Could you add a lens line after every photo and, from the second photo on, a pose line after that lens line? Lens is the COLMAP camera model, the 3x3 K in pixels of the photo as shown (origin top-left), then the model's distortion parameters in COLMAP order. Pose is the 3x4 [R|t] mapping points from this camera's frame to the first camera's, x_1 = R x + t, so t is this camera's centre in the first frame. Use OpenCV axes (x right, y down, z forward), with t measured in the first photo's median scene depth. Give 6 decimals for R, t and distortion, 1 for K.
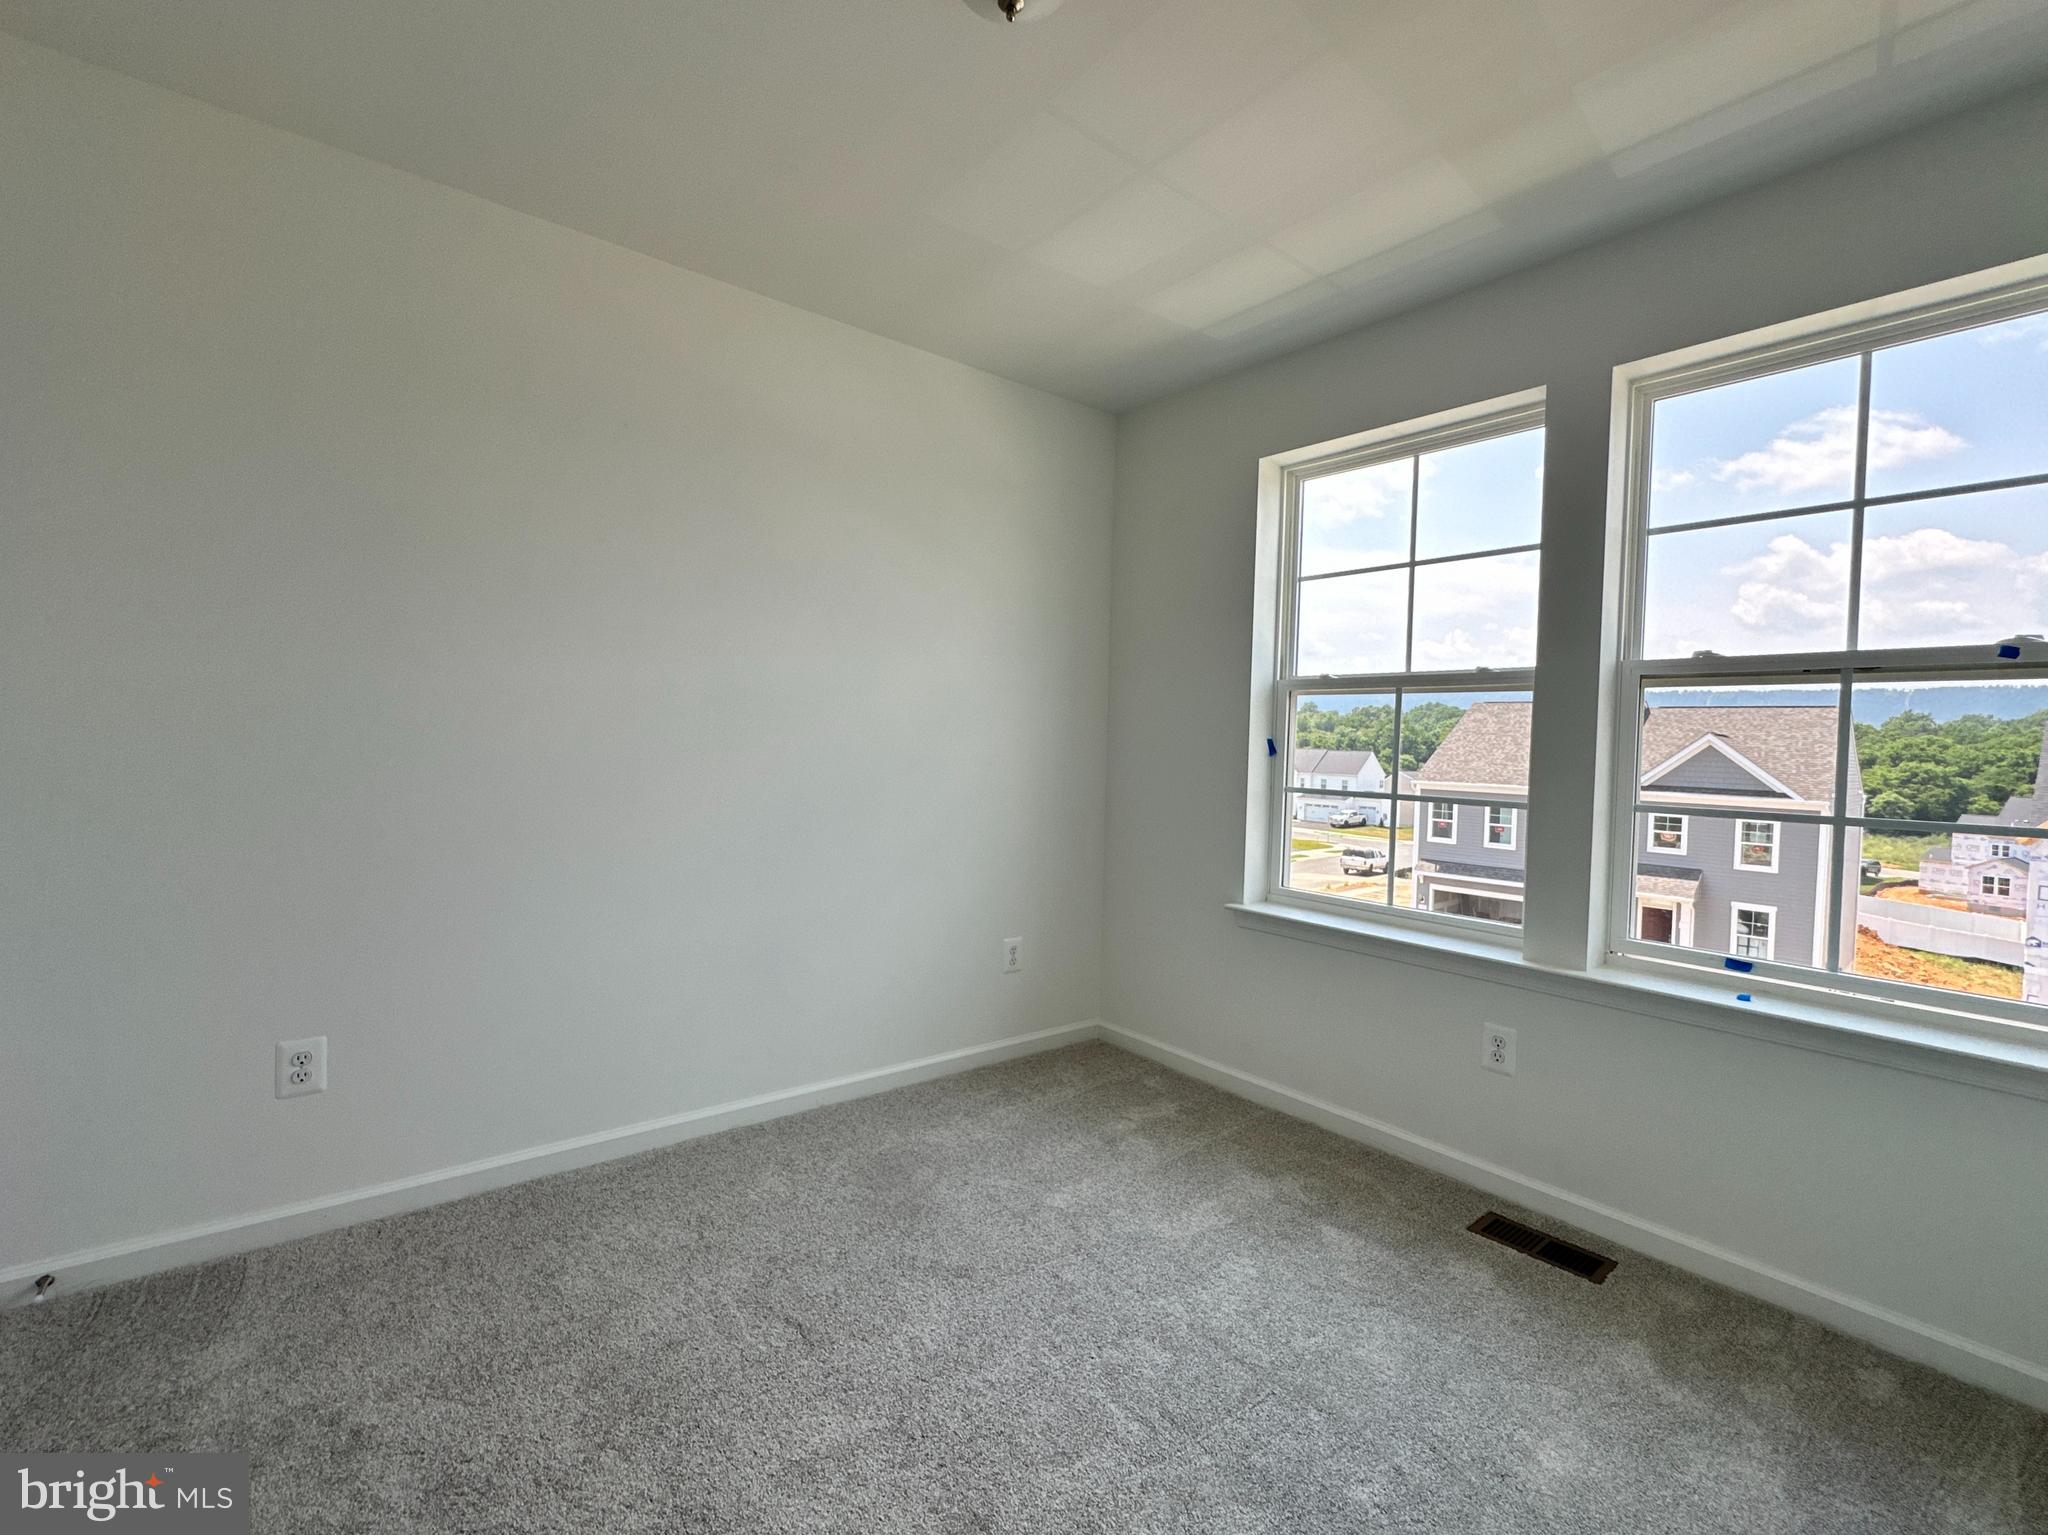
lens RADIAL K [[889.6, 0, 1035.1], [0, 889.6, 763.1], [0, 0, 1]] dist [-0.002289, 0.000179]
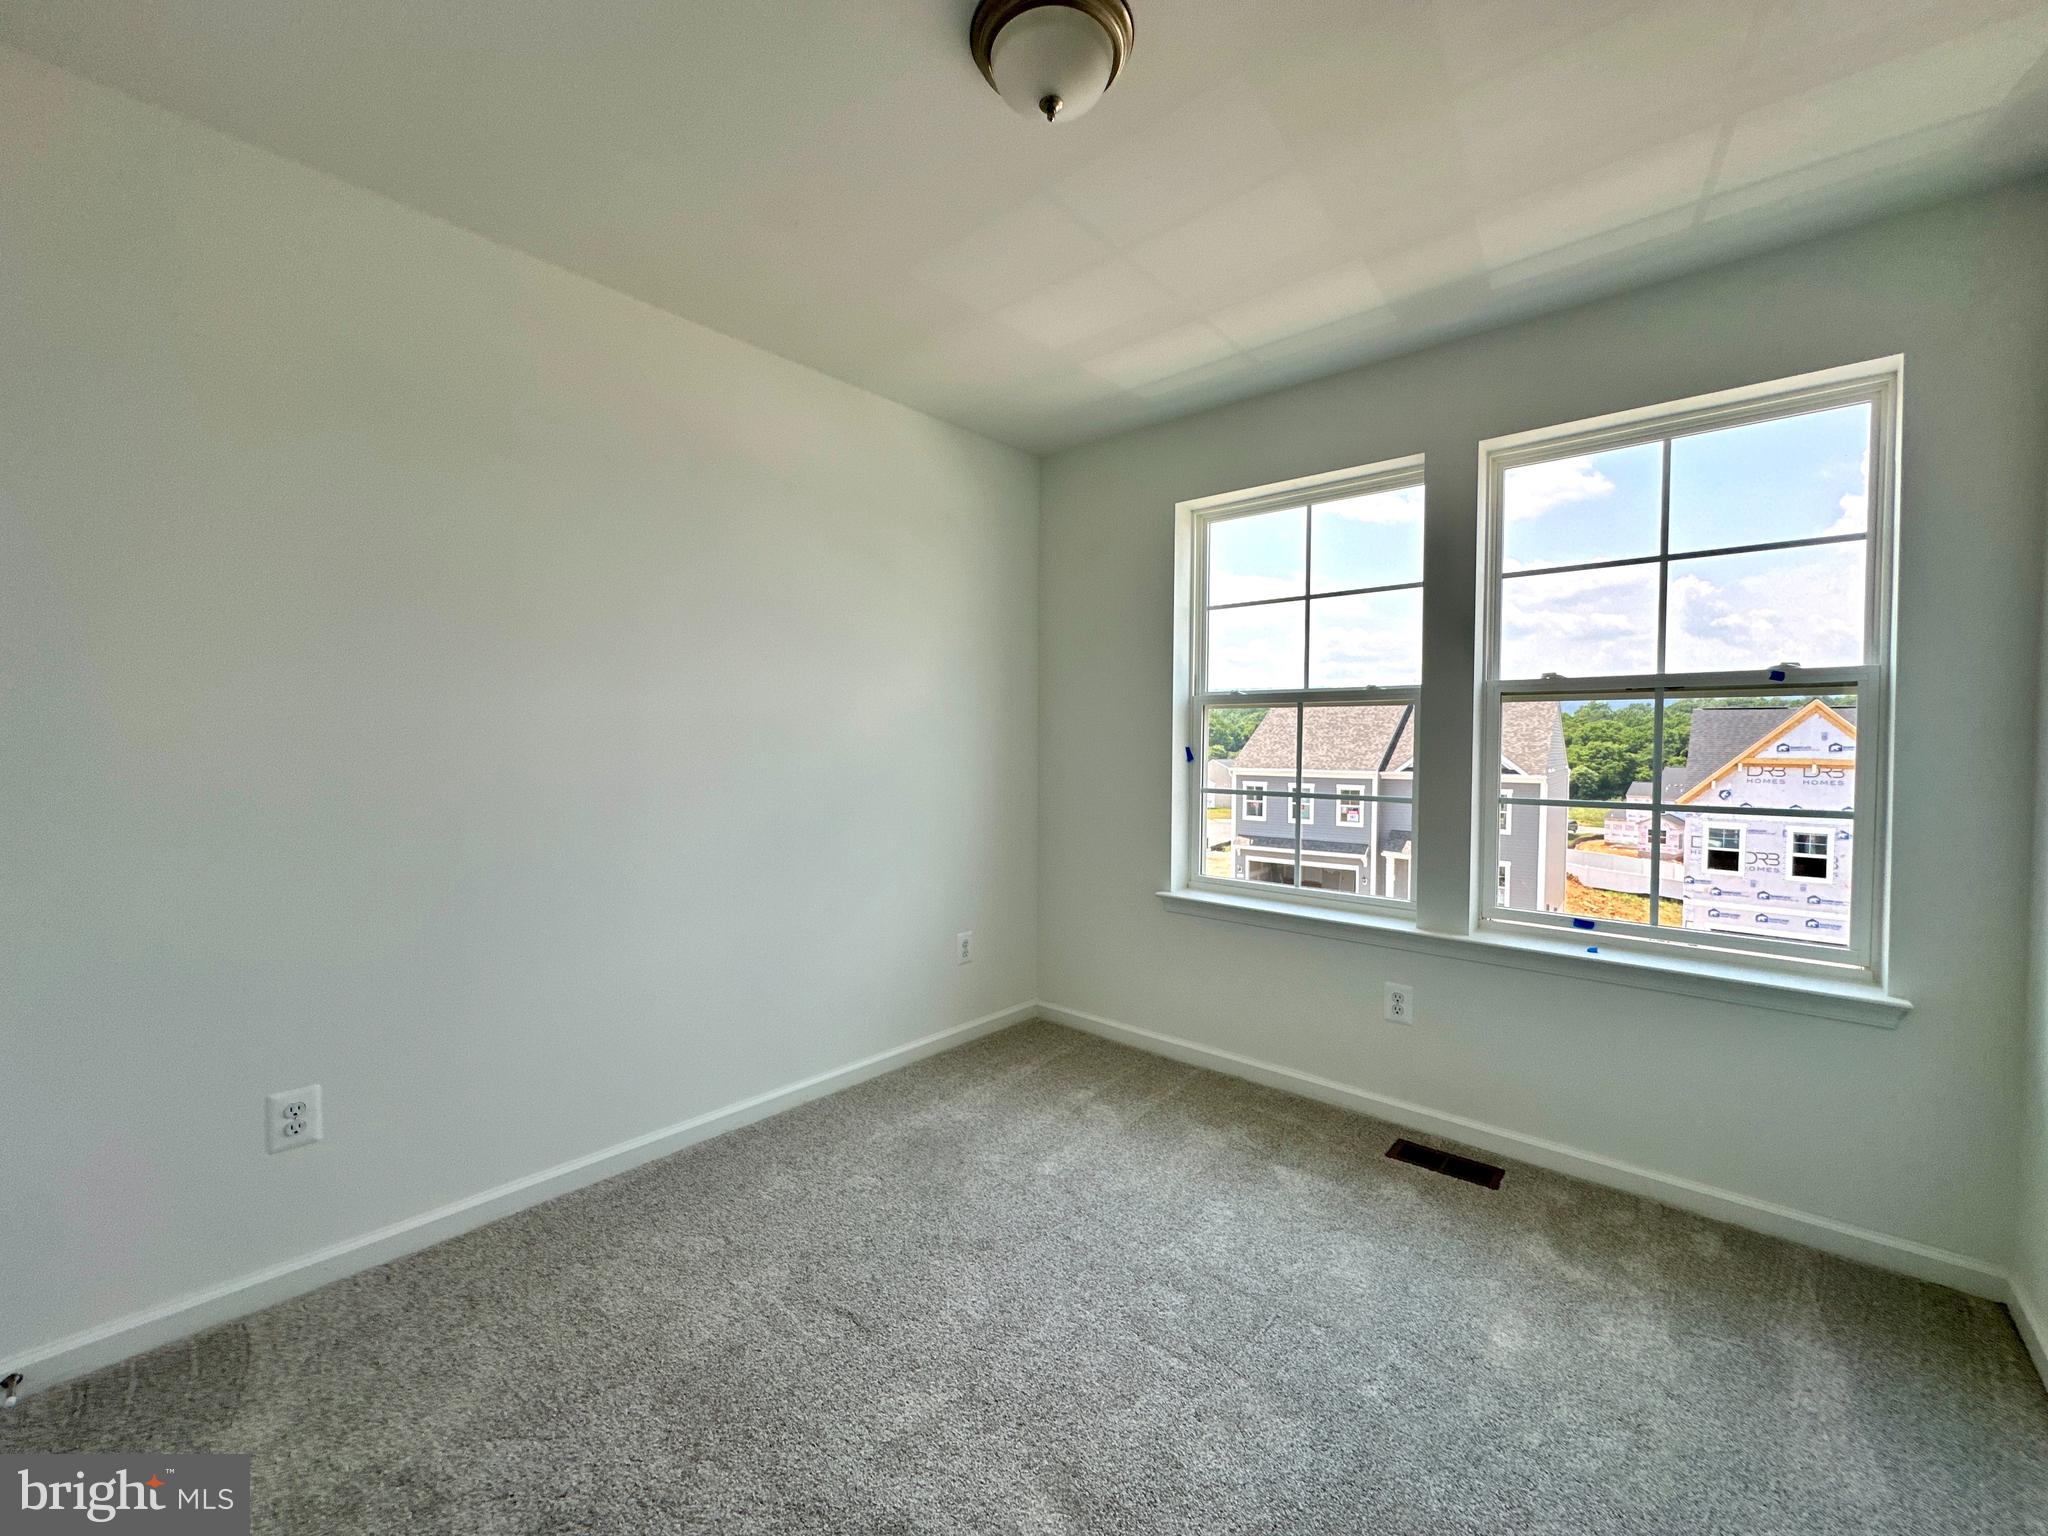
lens RADIAL K [[806.0, 0, 1030.8], [0, 806.0, 763.2], [0, 0, 1]] dist [-0.002768, 0.000542]
pose [[0.986061, -0.026565, 0.164250, -0.163611], [0.025695, 0.999642, 0.007425, -0.028690], [-0.164388, -0.003101, 0.986391, 0.006896]]
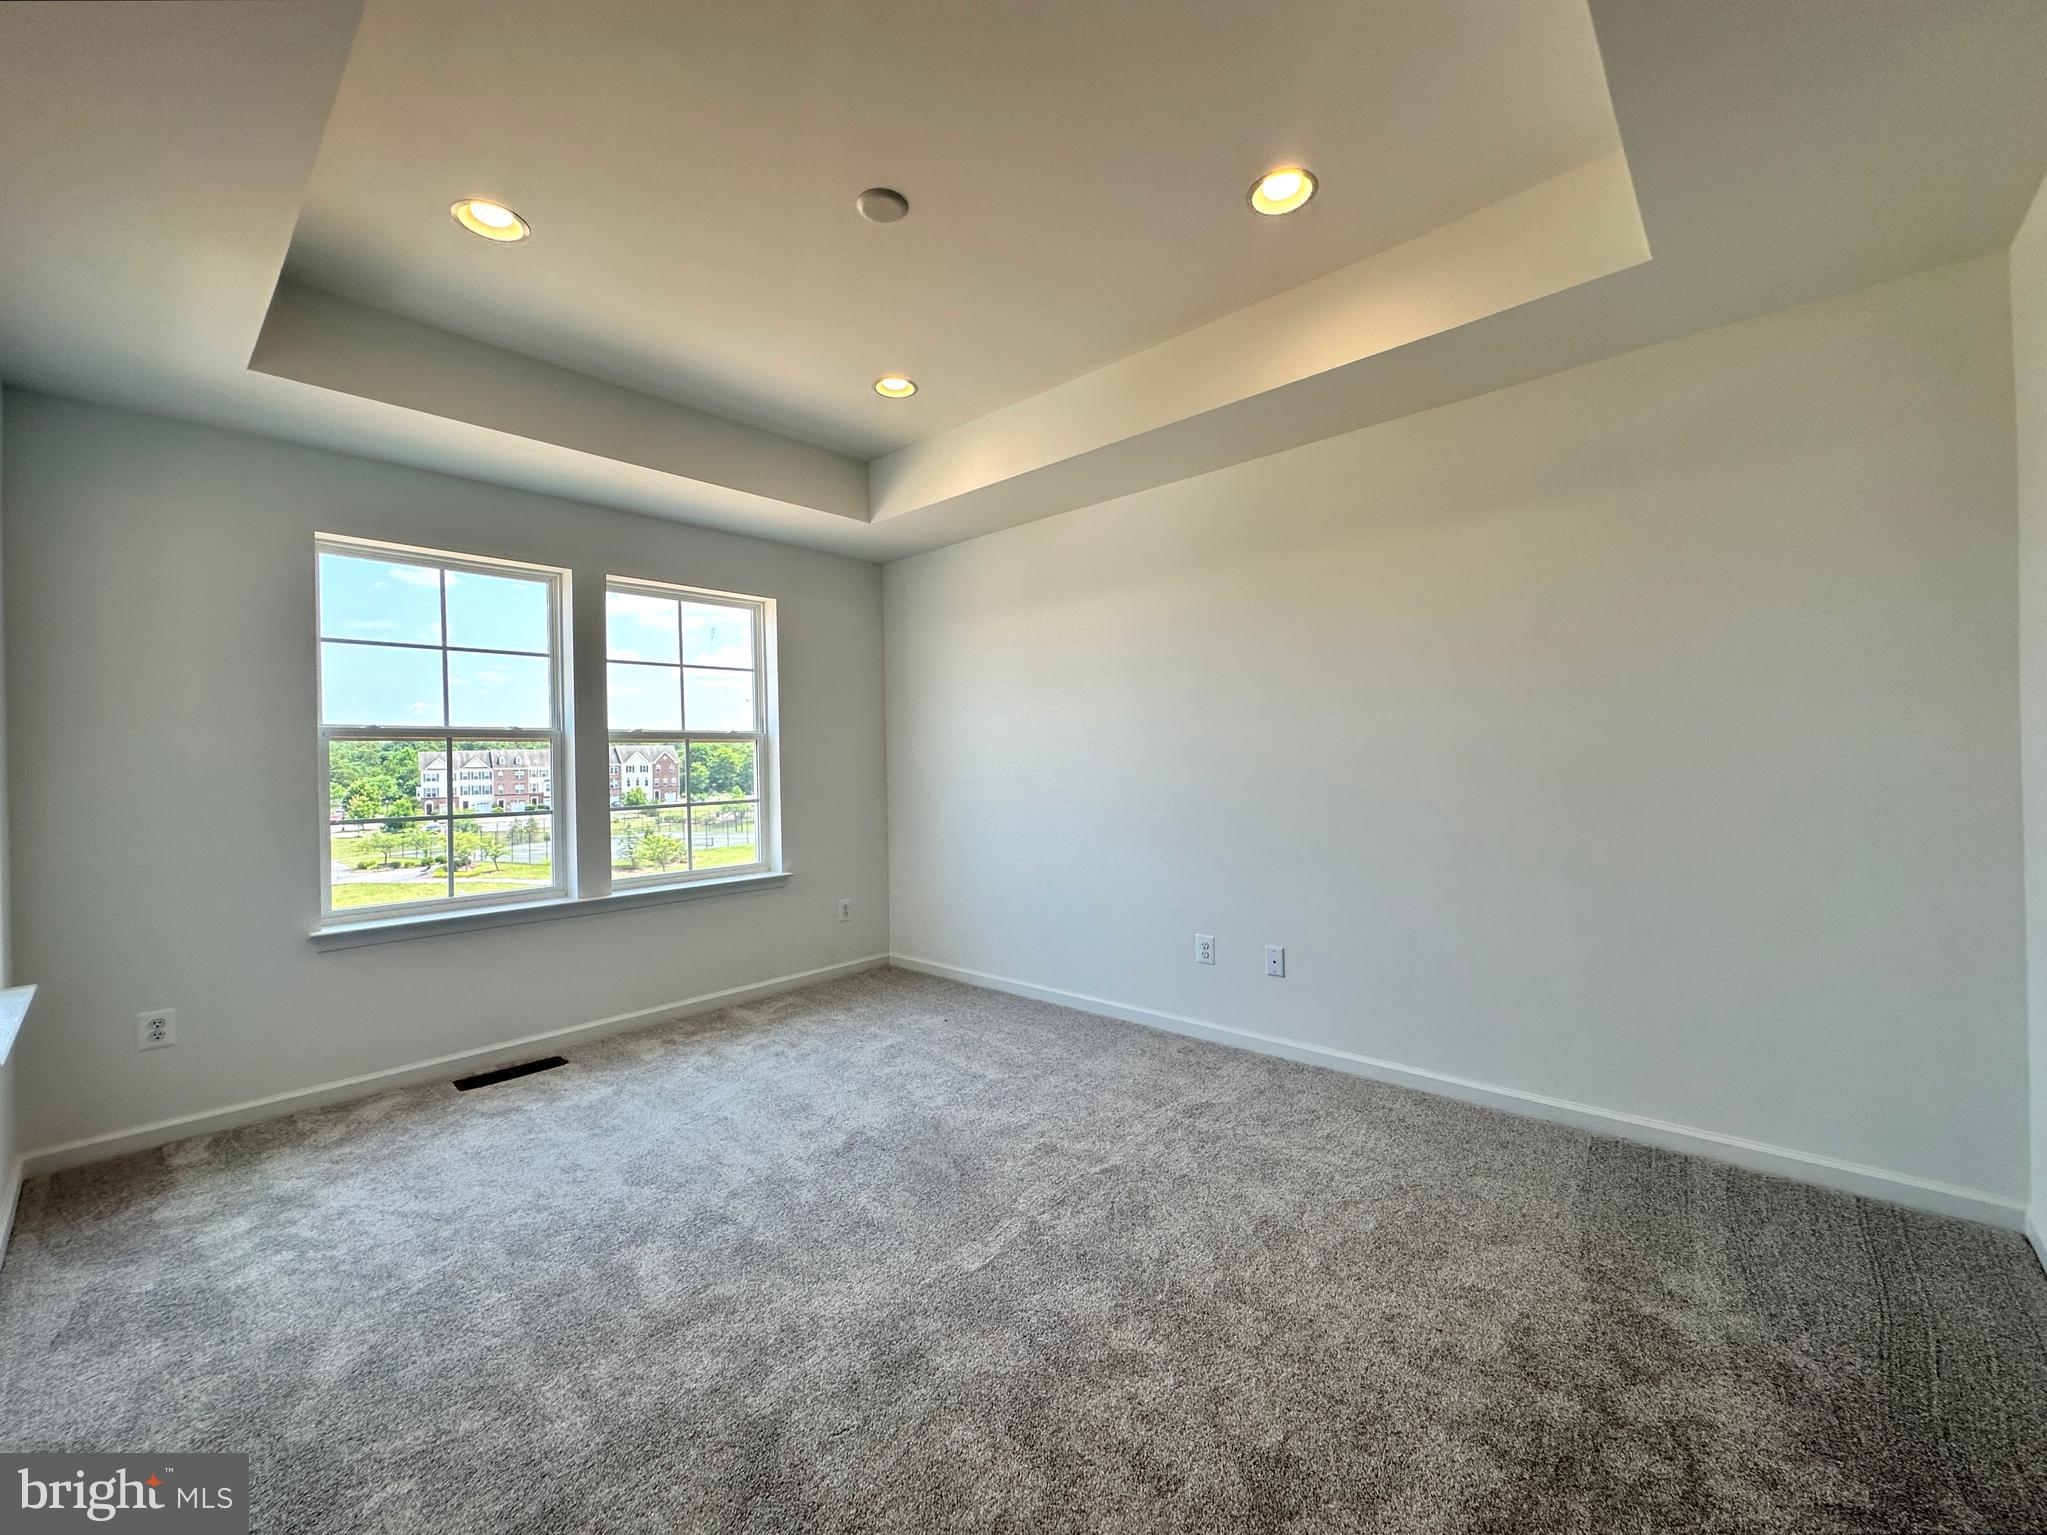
lens RADIAL K [[822.3, 0, 1024.9], [0, 822.3, 764.0], [0, 0, 1]] dist [-0.001408, 0.000100]
pose [[-0.117113, -0.017724, 0.992960, -1.283260], [0.046787, 0.998632, 0.023344, -0.045739], [-0.992016, 0.049191, -0.116123, 0.367404]]
